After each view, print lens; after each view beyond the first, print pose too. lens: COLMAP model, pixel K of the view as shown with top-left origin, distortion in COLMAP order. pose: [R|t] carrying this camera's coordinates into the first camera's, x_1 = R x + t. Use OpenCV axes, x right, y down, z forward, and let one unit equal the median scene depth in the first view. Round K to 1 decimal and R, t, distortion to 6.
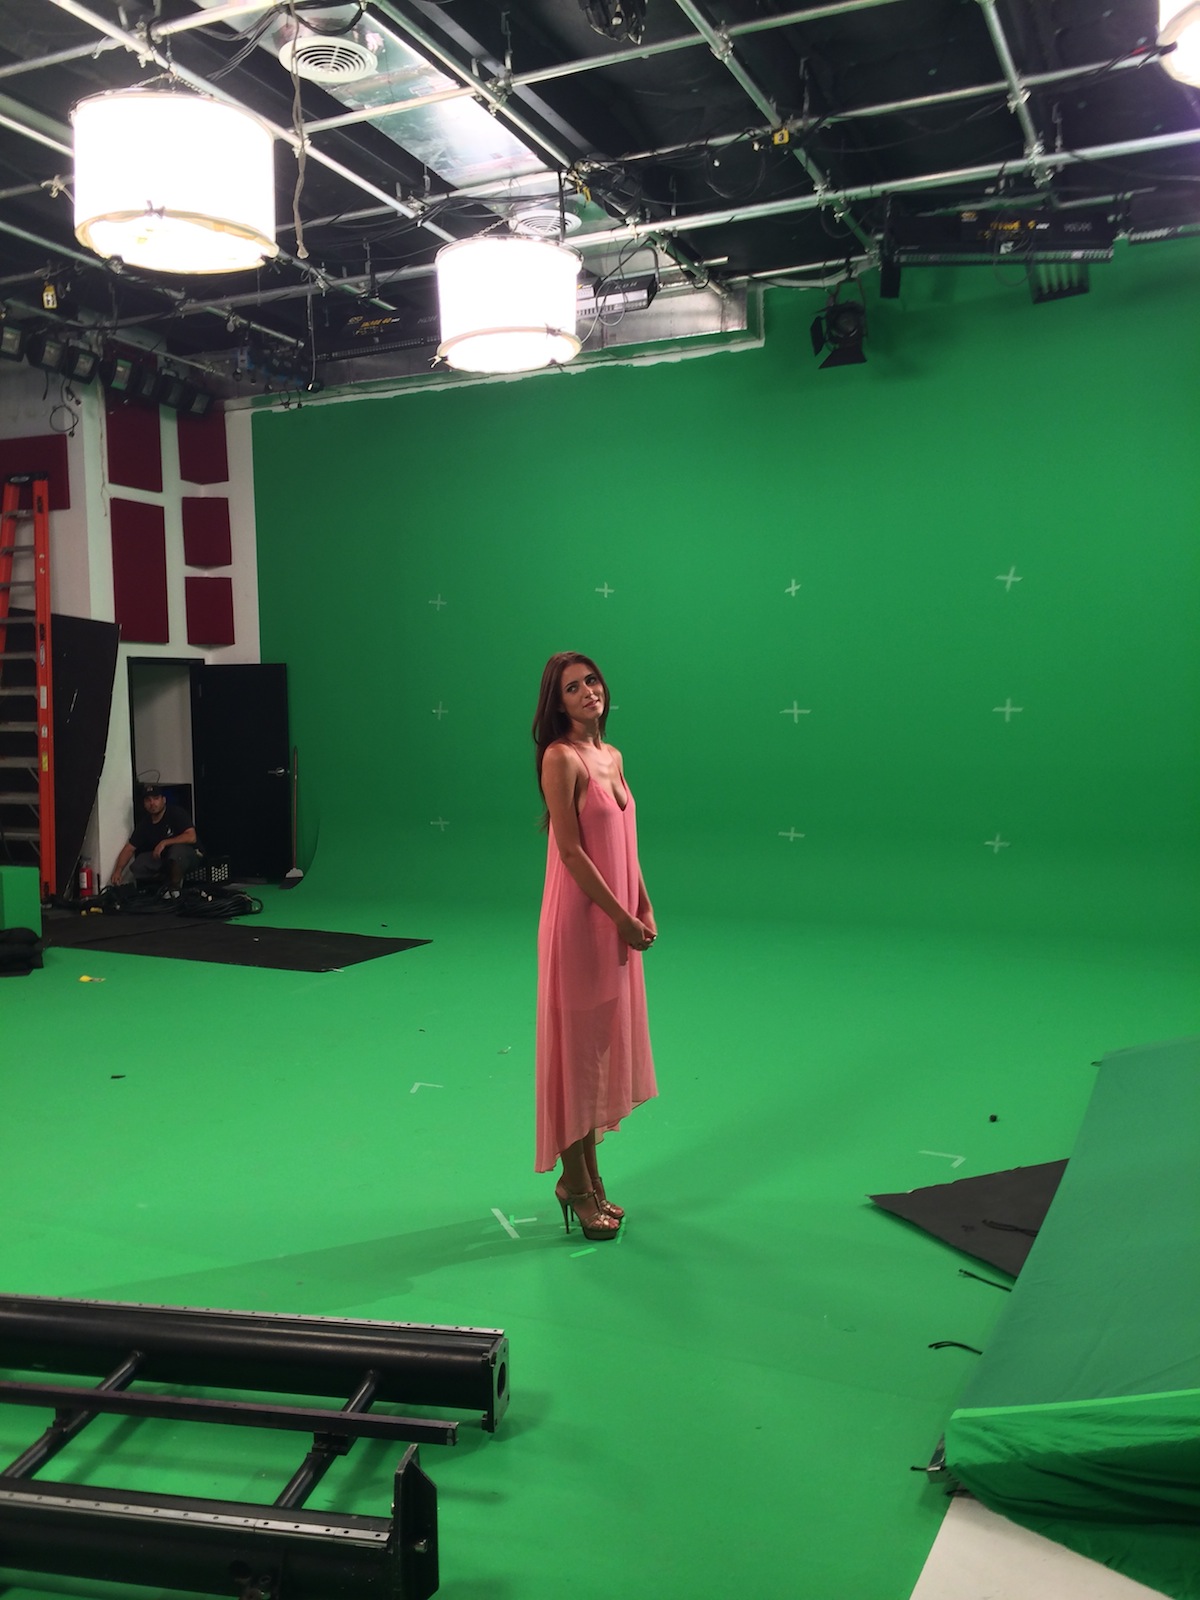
lens RADIAL K [[1394.0, 0, 600.0], [0, 1394.0, 800.0], [0, 0, 1]] dist [0.008197, -0.013746]
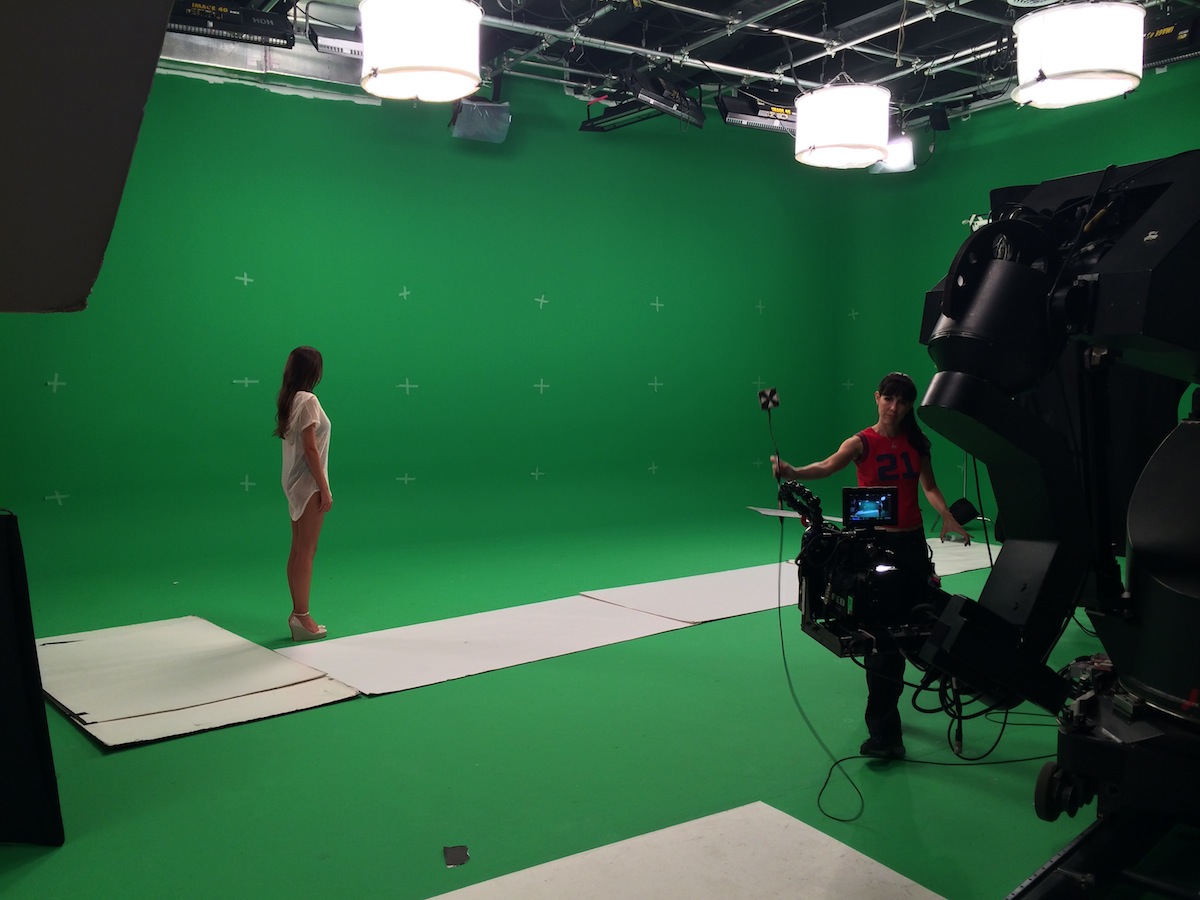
lens RADIAL K [[1045.5, 0, 600.0], [0, 1045.5, 450.0], [0, 0, 1]] dist [0.008197, -0.013746]
pose [[0.520437, -0.044324, 0.852749, -0.619113], [0.051431, 0.998466, 0.020509, -0.013684], [-0.852350, 0.033184, 0.521919, 0.325351]]
